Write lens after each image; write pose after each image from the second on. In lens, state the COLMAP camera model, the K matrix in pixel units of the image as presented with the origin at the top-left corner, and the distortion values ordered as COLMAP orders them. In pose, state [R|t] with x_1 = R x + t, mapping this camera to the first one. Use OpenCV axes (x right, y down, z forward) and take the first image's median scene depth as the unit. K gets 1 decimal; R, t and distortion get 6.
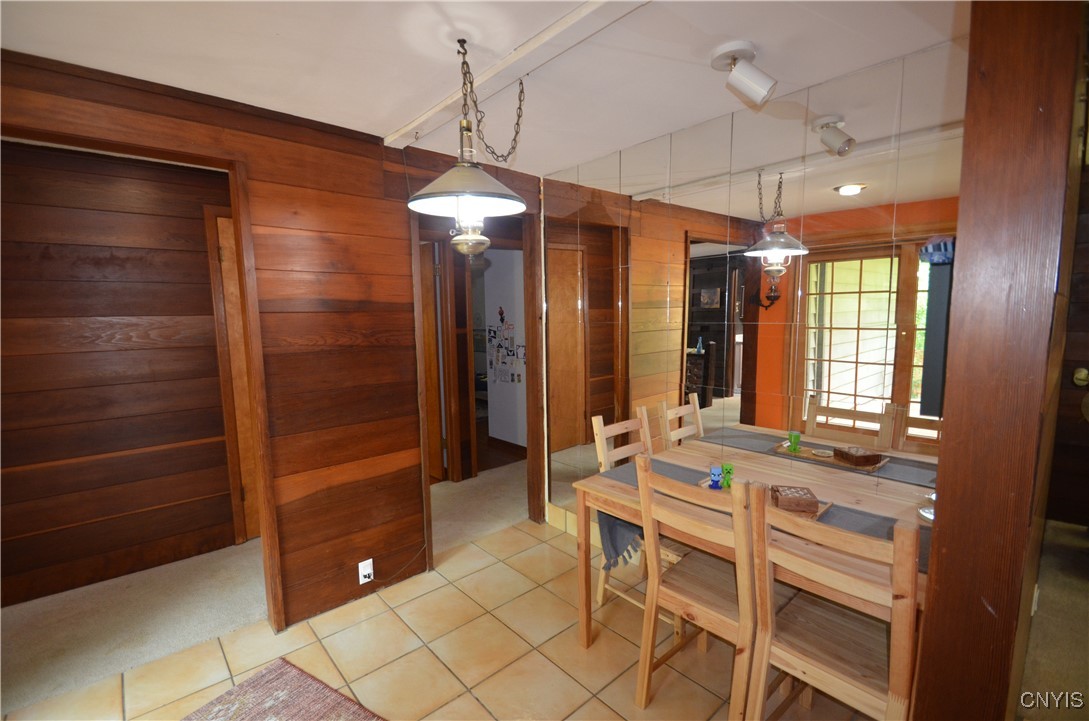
lens RADIAL K [[475.2, 0, 527.0], [0, 475.2, 370.6], [0, 0, 1]] dist [0.013615, -0.016409]
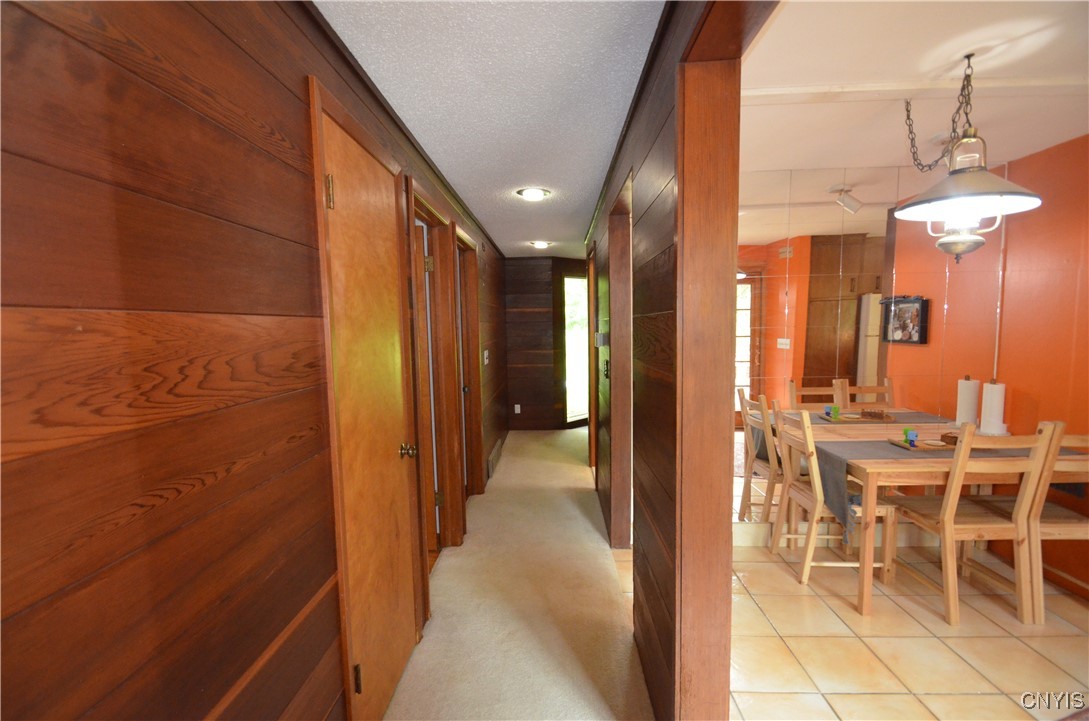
lens RADIAL K [[475.2, 0, 527.0], [0, 475.2, 370.6], [0, 0, 1]] dist [0.013615, -0.016409]
pose [[0.699920, -0.065259, 0.711234, -1.548108], [0.094841, 0.995490, -0.001991, -0.080142], [-0.707897, 0.068848, 0.702953, 0.965222]]
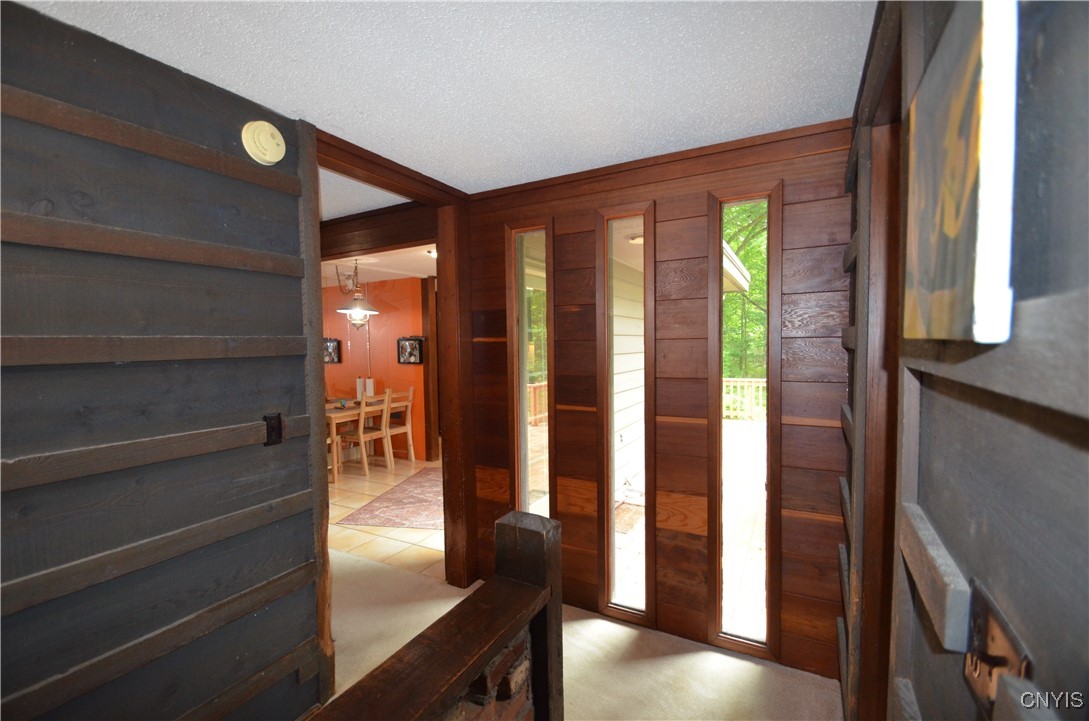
lens RADIAL K [[475.2, 0, 527.0], [0, 475.2, 370.6], [0, 0, 1]] dist [0.013615, -0.016409]
pose [[-0.332808, -0.024884, 0.942666, -3.276992], [0.134059, 0.988250, 0.073417, -0.055423], [-0.933417, 0.150807, -0.325561, 1.032858]]
